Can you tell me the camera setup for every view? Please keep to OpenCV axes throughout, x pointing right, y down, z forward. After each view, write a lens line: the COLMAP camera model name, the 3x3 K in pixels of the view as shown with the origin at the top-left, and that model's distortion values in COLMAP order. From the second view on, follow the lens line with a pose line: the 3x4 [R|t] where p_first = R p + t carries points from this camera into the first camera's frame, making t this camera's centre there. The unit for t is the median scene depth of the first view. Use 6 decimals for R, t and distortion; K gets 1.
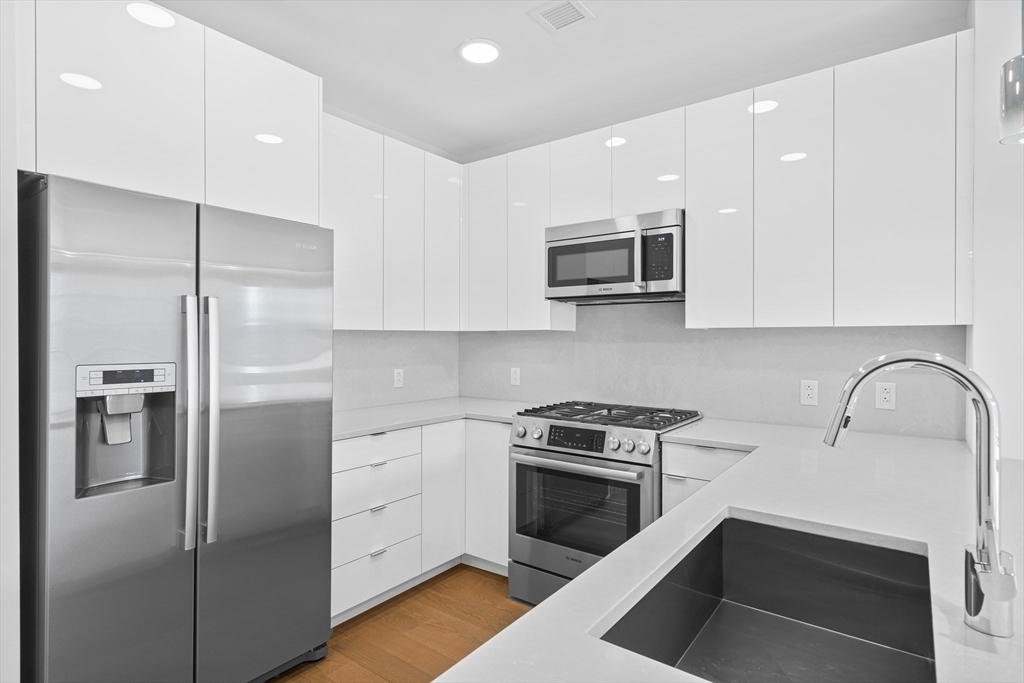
lens RADIAL K [[531.7, 0, 512.0], [0, 531.7, 341.5], [0, 0, 1]] dist [-0.000680, -0.000138]
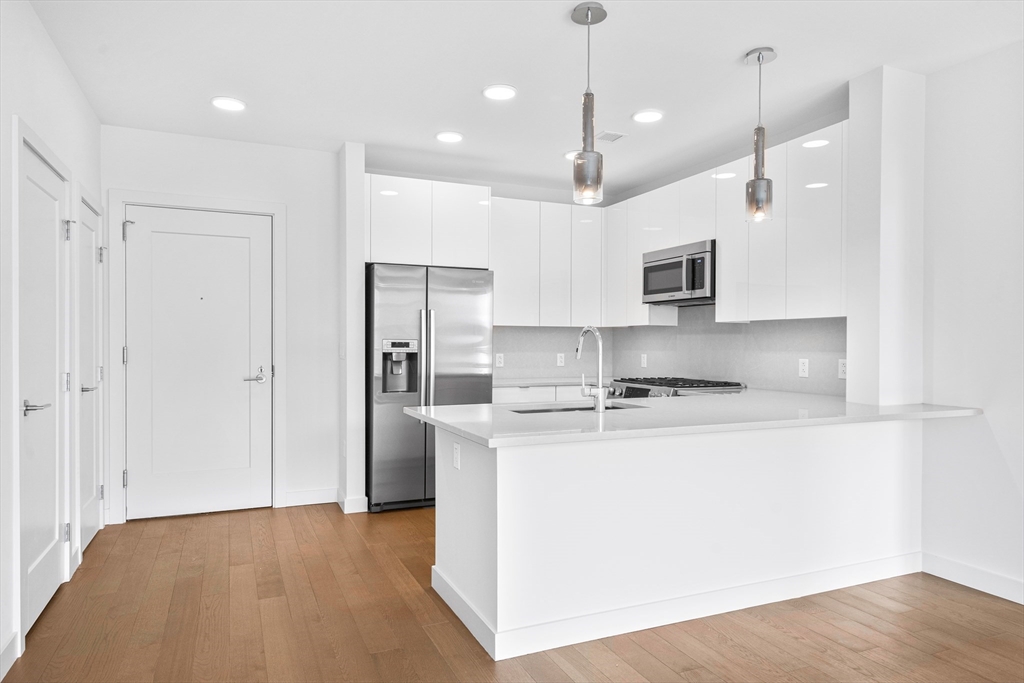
lens RADIAL K [[618.7, 0, 512.0], [0, 618.7, 341.5], [0, 0, 1]] dist [0.036557, 0.000120]
pose [[0.879416, 0.000858, -0.476054, 0.633935], [-0.004953, 0.999961, -0.007348, 0.042440], [0.476029, 0.008820, 0.879385, -0.732259]]
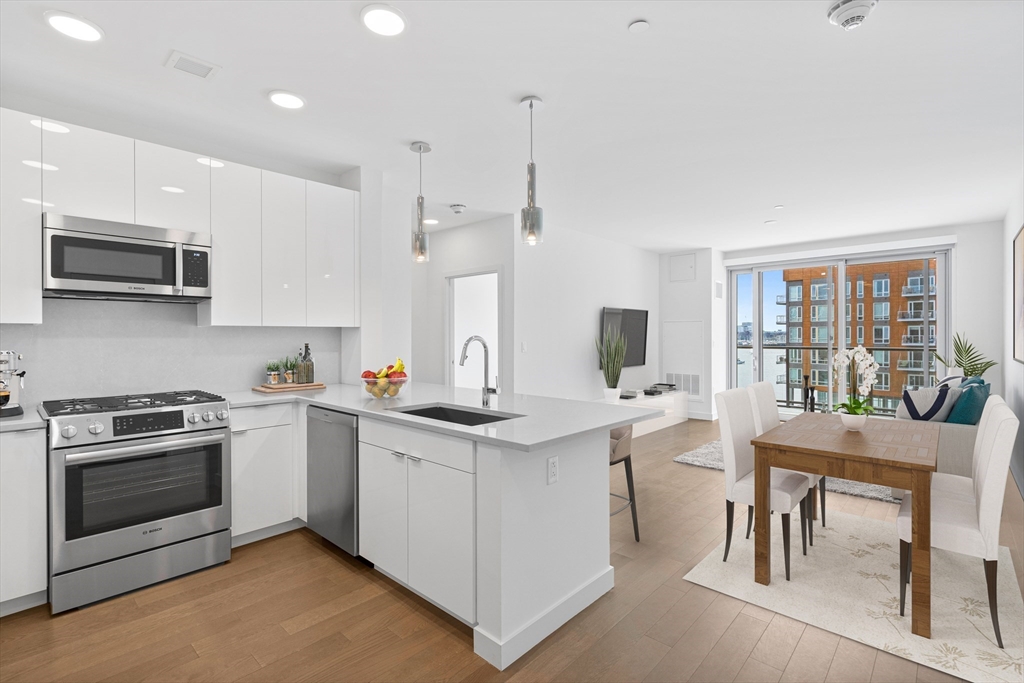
lens RADIAL K [[473.9, 0, 512.0], [0, 473.9, 341.5], [0, 0, 1]] dist [0.000134, -0.000063]
pose [[0.106557, -0.013786, 0.994211, -0.764981], [0.007863, 0.999884, 0.013022, 0.005400], [-0.994275, 0.006430, 0.106654, 0.134876]]
